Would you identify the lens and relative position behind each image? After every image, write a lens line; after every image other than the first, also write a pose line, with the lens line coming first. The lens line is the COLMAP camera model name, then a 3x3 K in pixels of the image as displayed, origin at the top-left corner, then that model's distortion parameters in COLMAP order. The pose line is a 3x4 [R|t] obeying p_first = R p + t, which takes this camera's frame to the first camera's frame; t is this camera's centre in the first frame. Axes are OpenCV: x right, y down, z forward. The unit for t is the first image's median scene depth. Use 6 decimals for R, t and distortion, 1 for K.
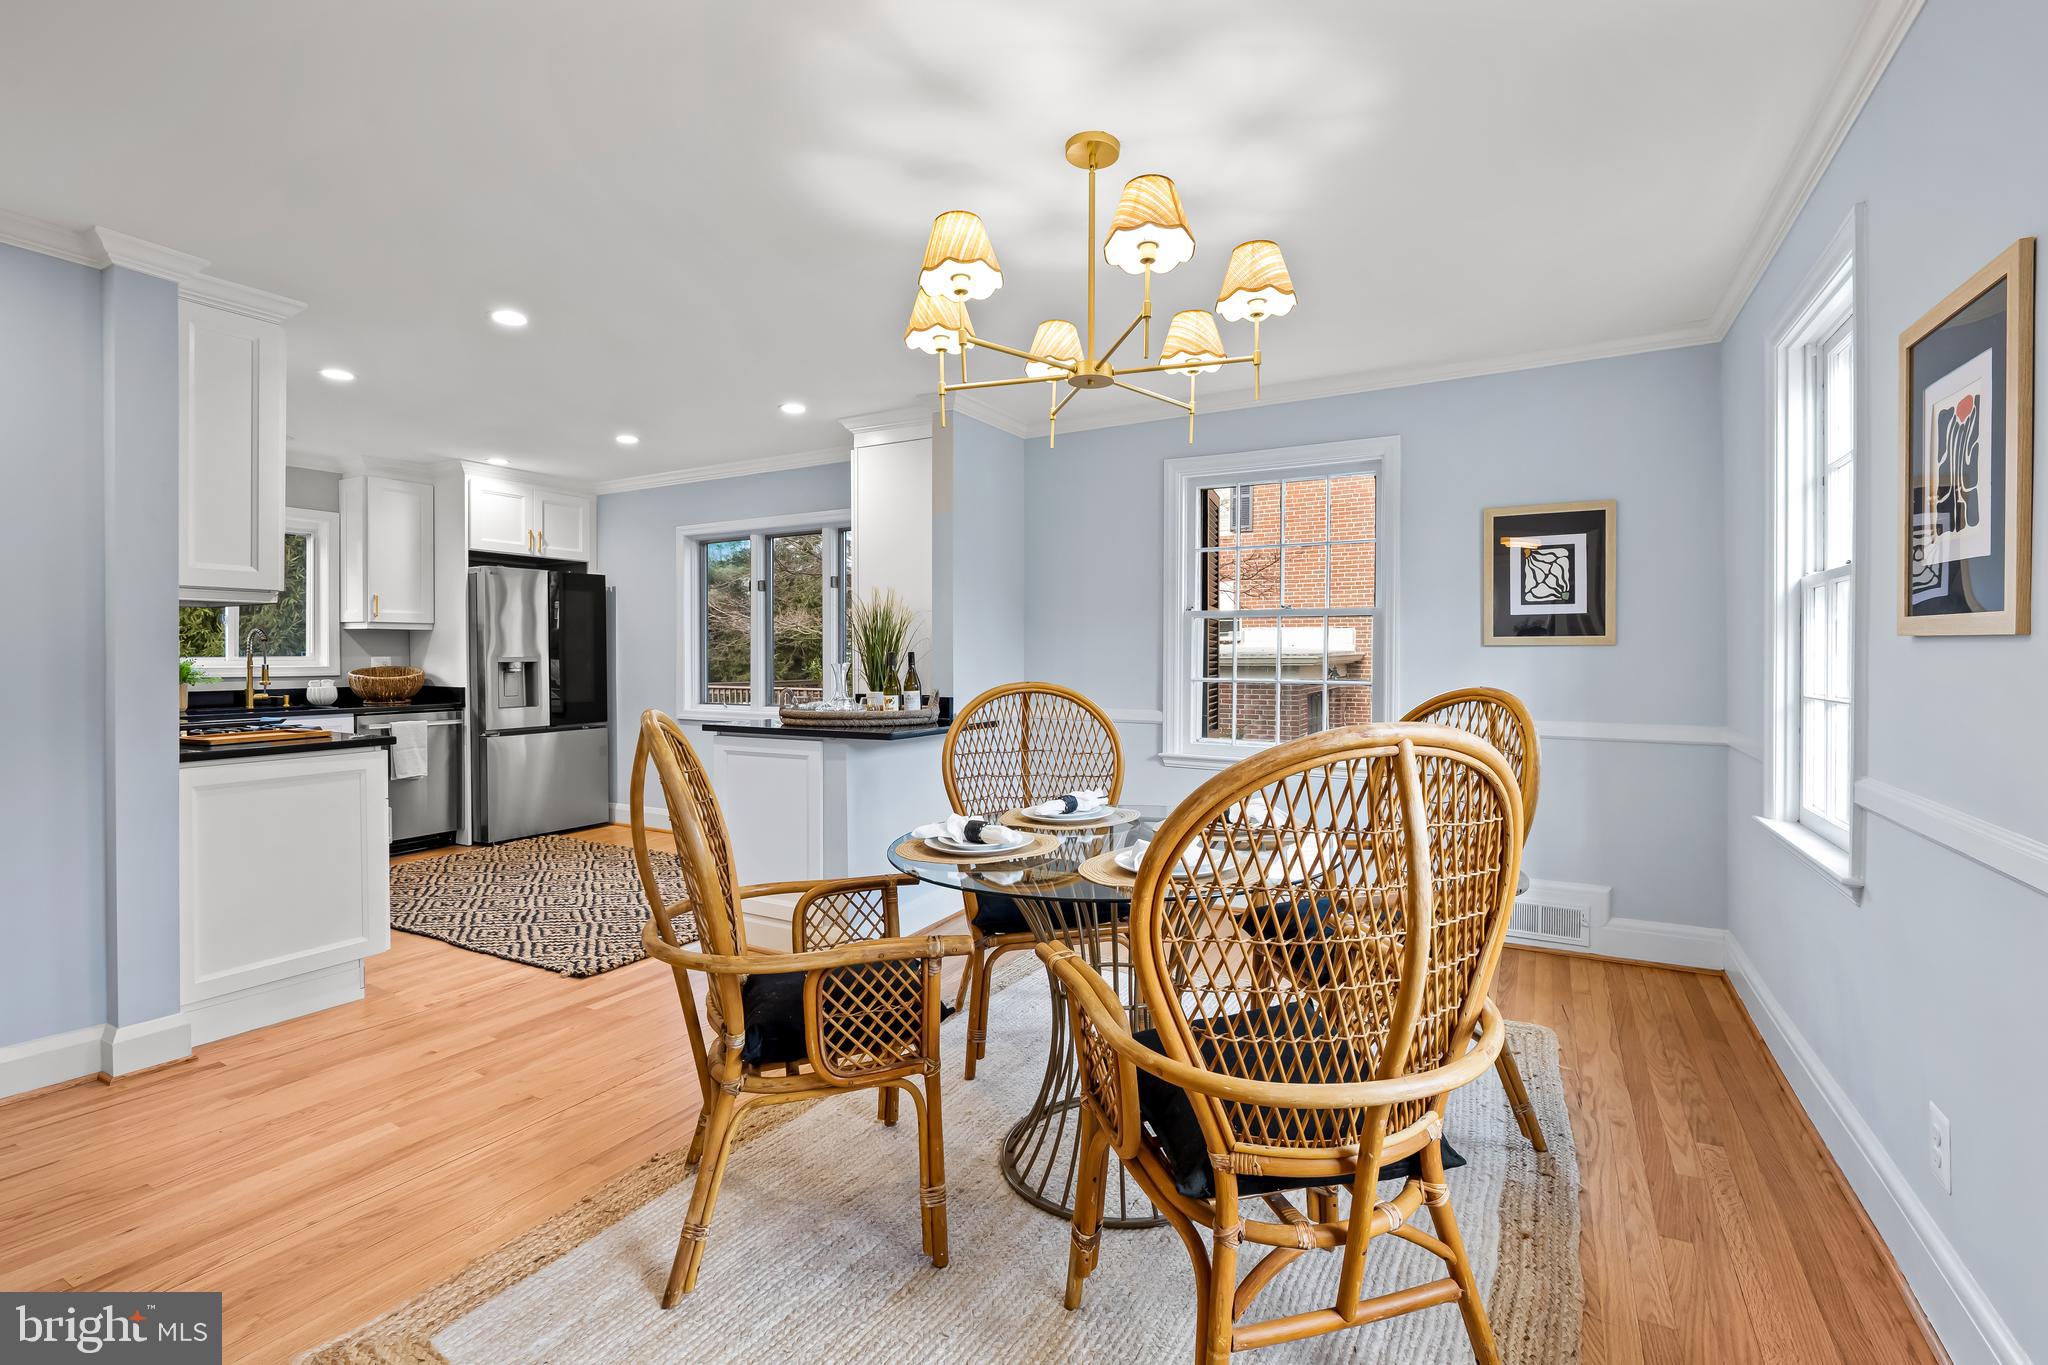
lens RADIAL K [[908.5, 0, 1027.6], [0, 908.5, 659.5], [0, 0, 1]] dist [-0.000179, 0.000072]
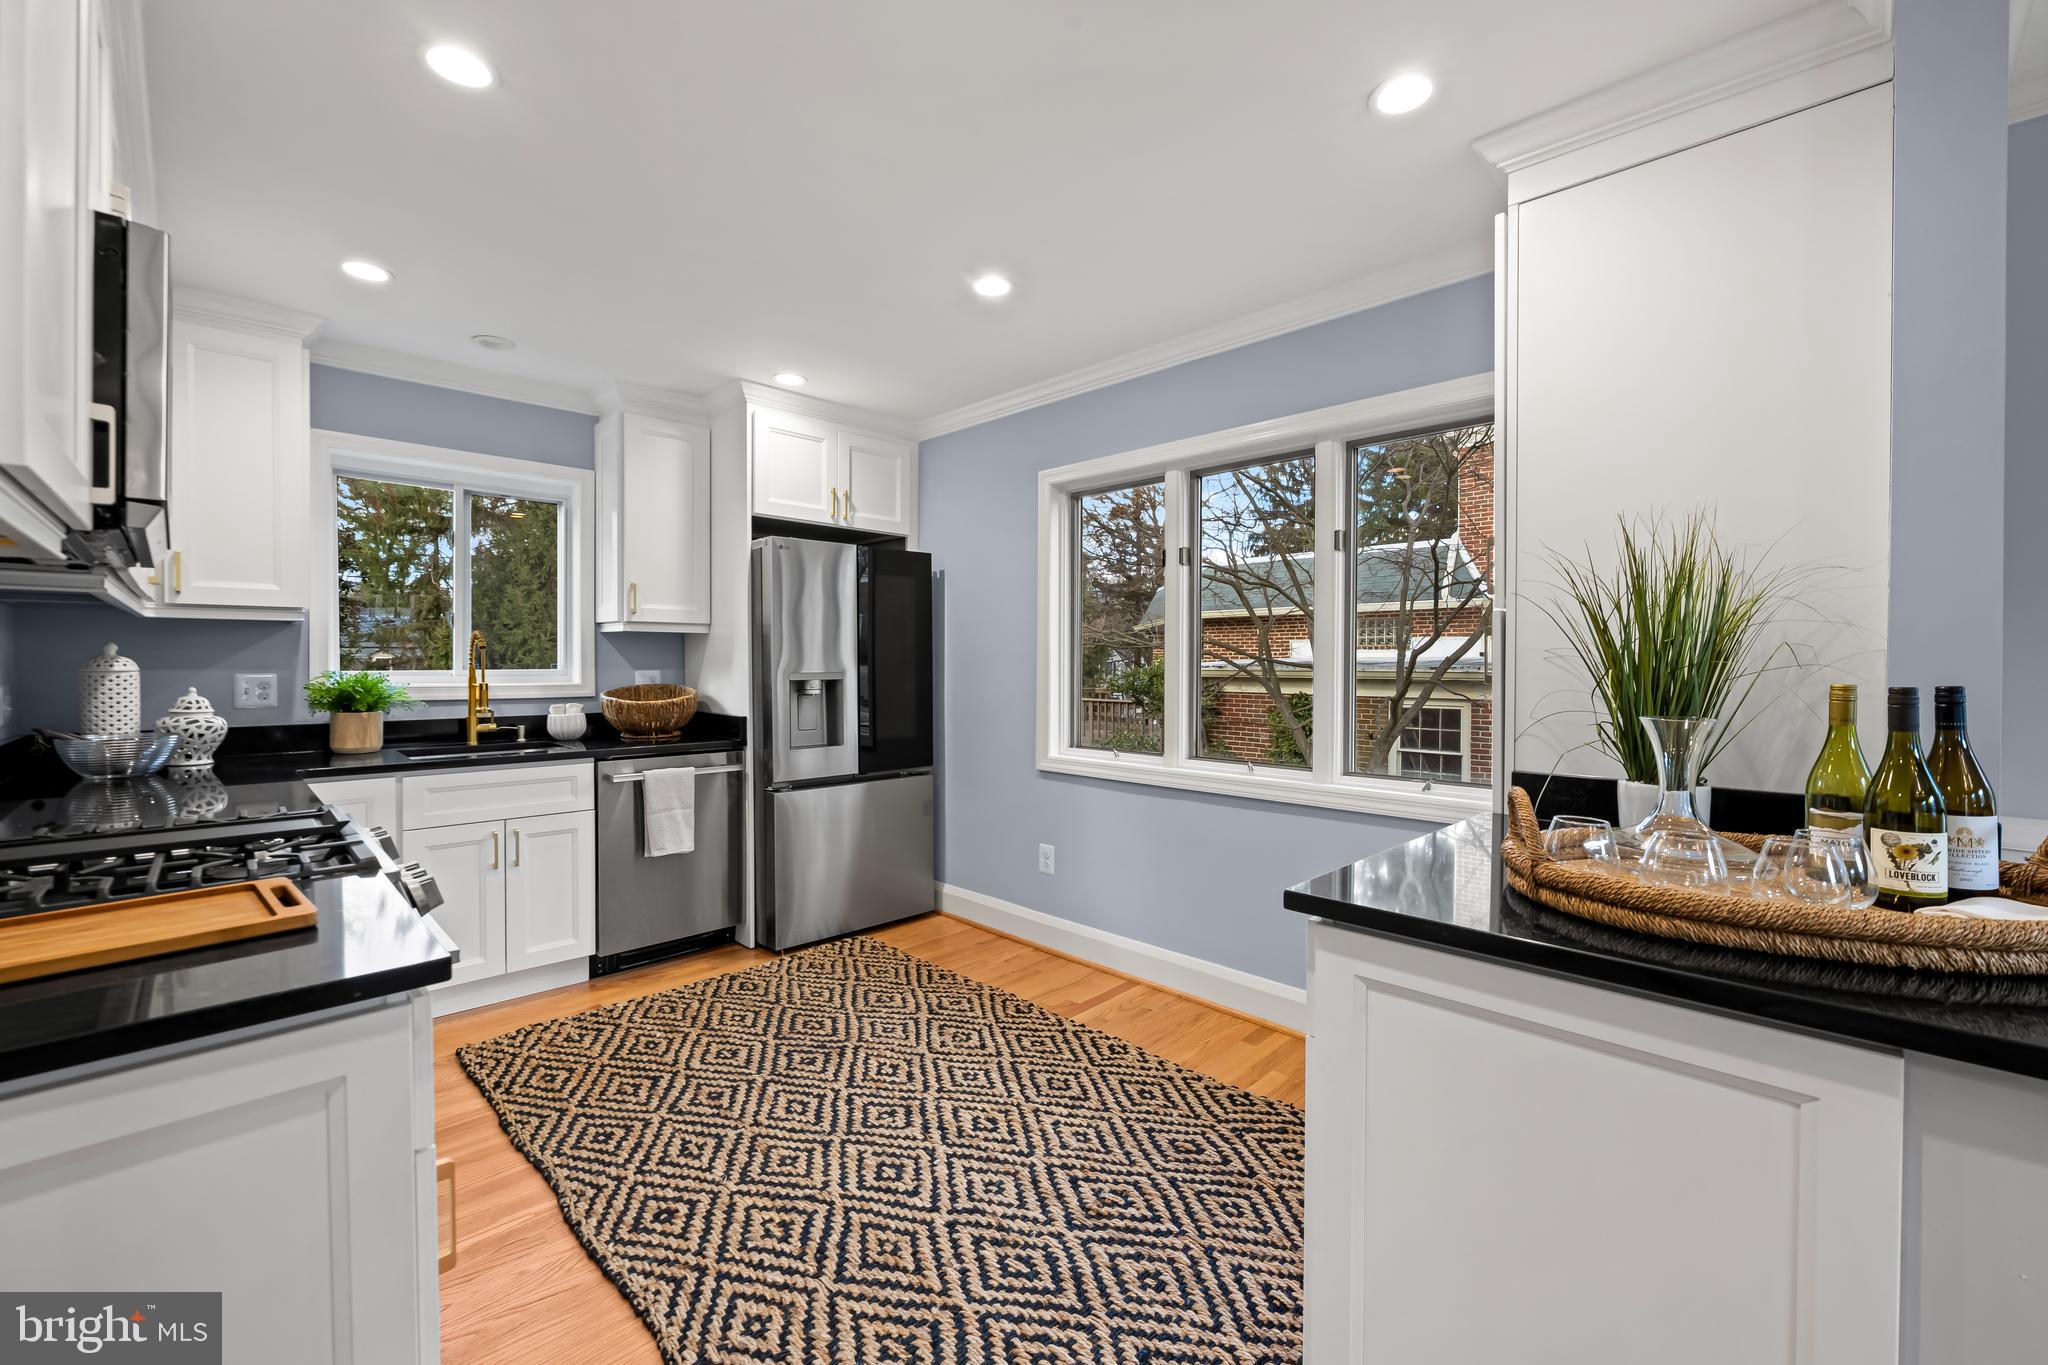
lens RADIAL K [[825.8, 0, 1024.9], [0, 825.8, 675.2], [0, 0, 1]] dist [-0.008491, 0.000204]
pose [[0.963734, 0.008736, -0.266723, -0.252620], [-0.006044, 0.999922, 0.010911, -0.008554], [0.266797, -0.008903, 0.963711, 0.458450]]
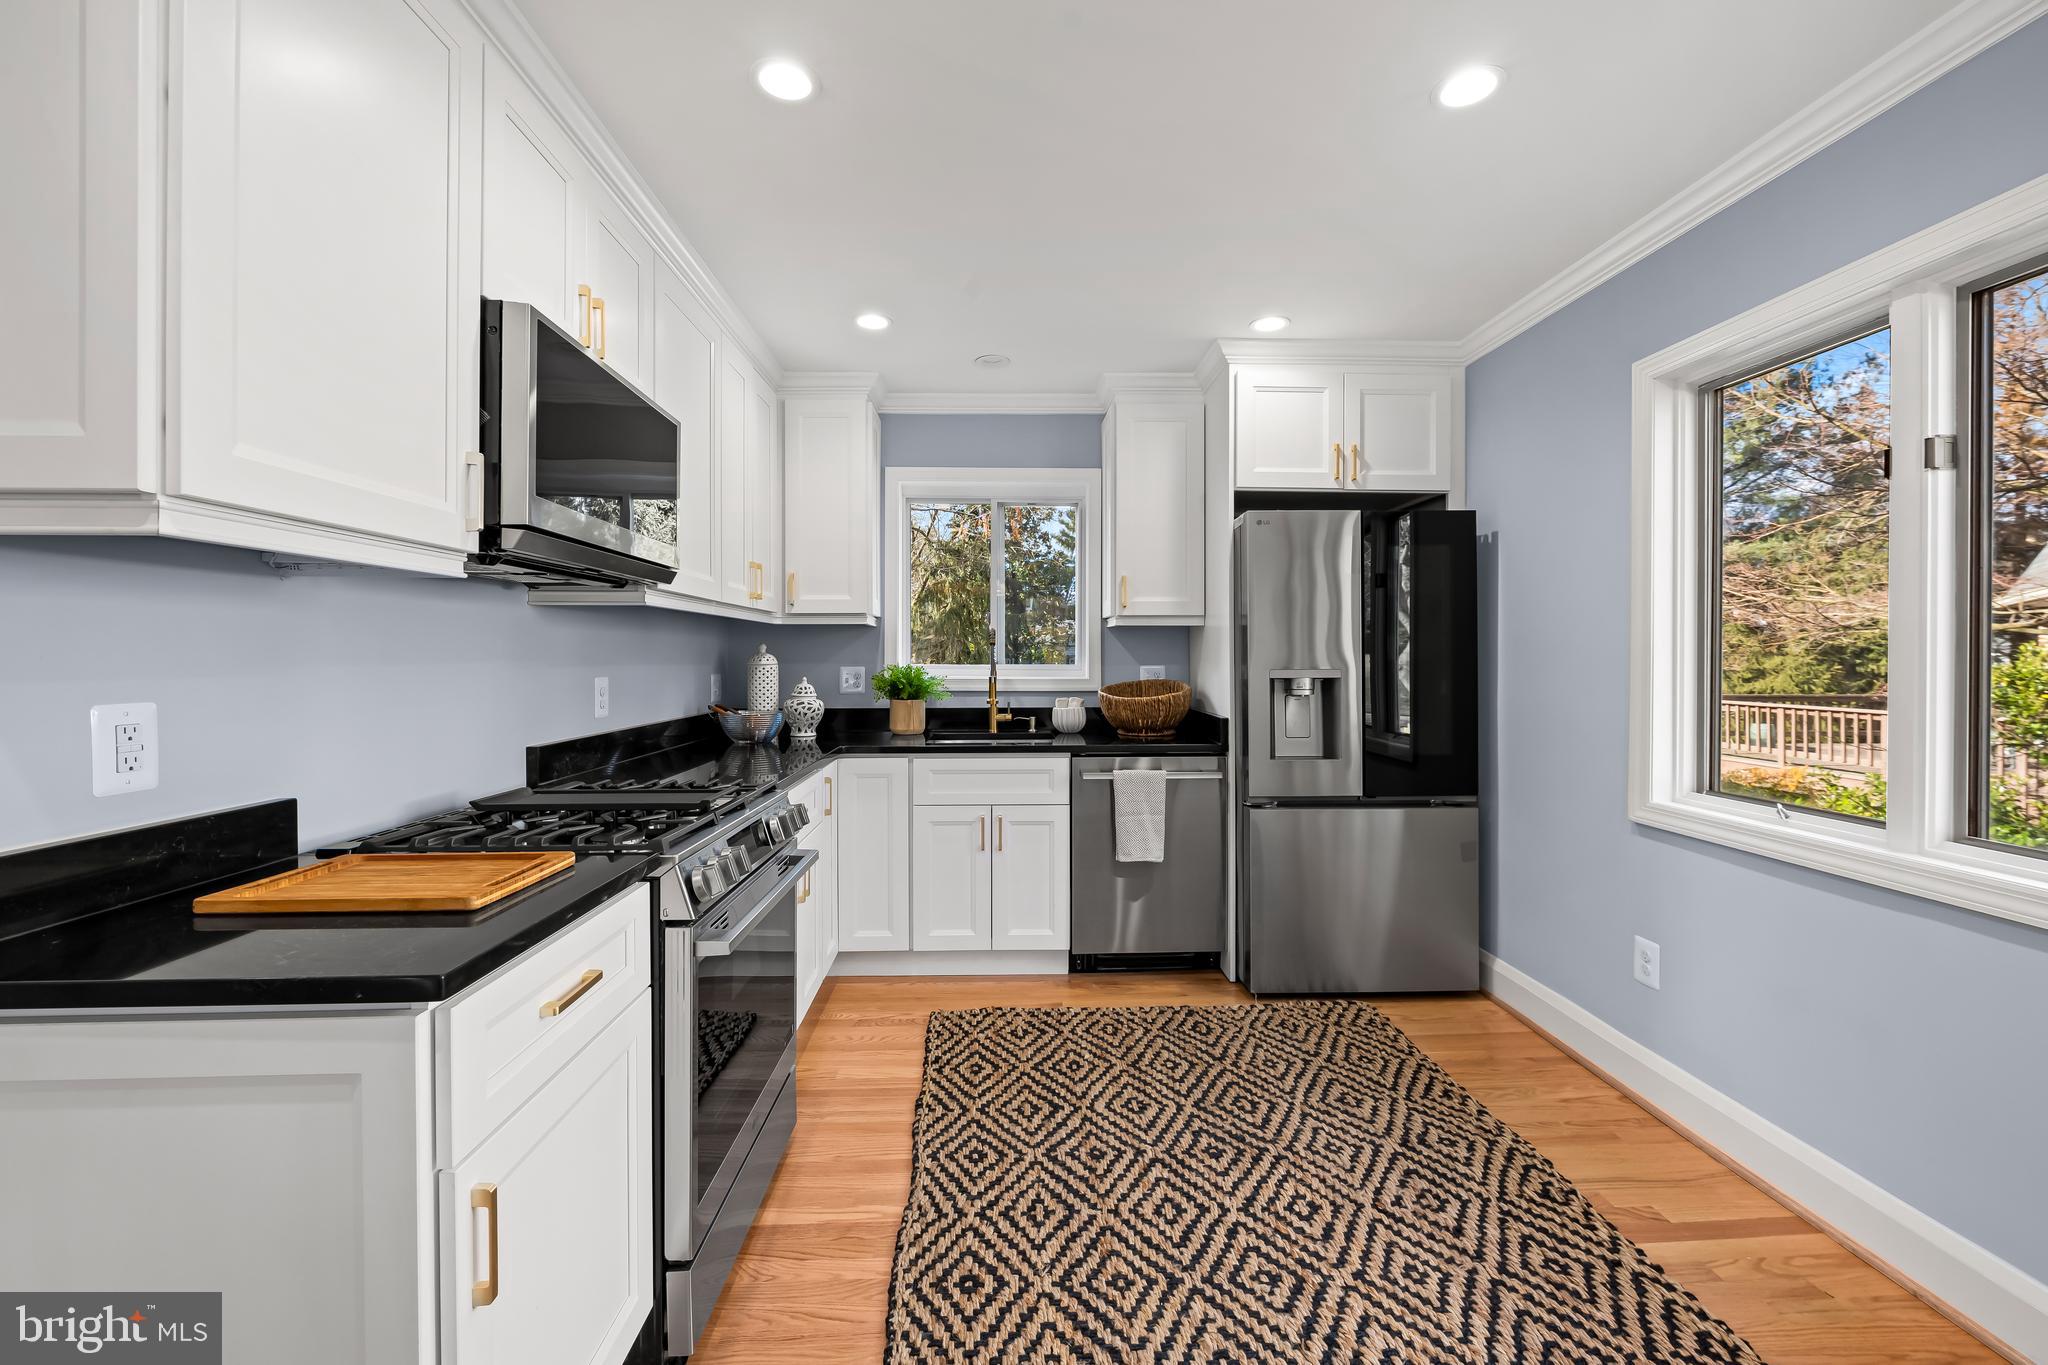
lens RADIAL K [[830.9, 0, 1026.3], [0, 830.9, 662.2], [0, 0, 1]] dist [-0.006577, 0.000592]
pose [[0.526694, 0.007600, -0.850021, -0.220669], [-0.005083, 0.999970, 0.005791, -0.009185], [0.850040, 0.001270, 0.526717, 0.594272]]
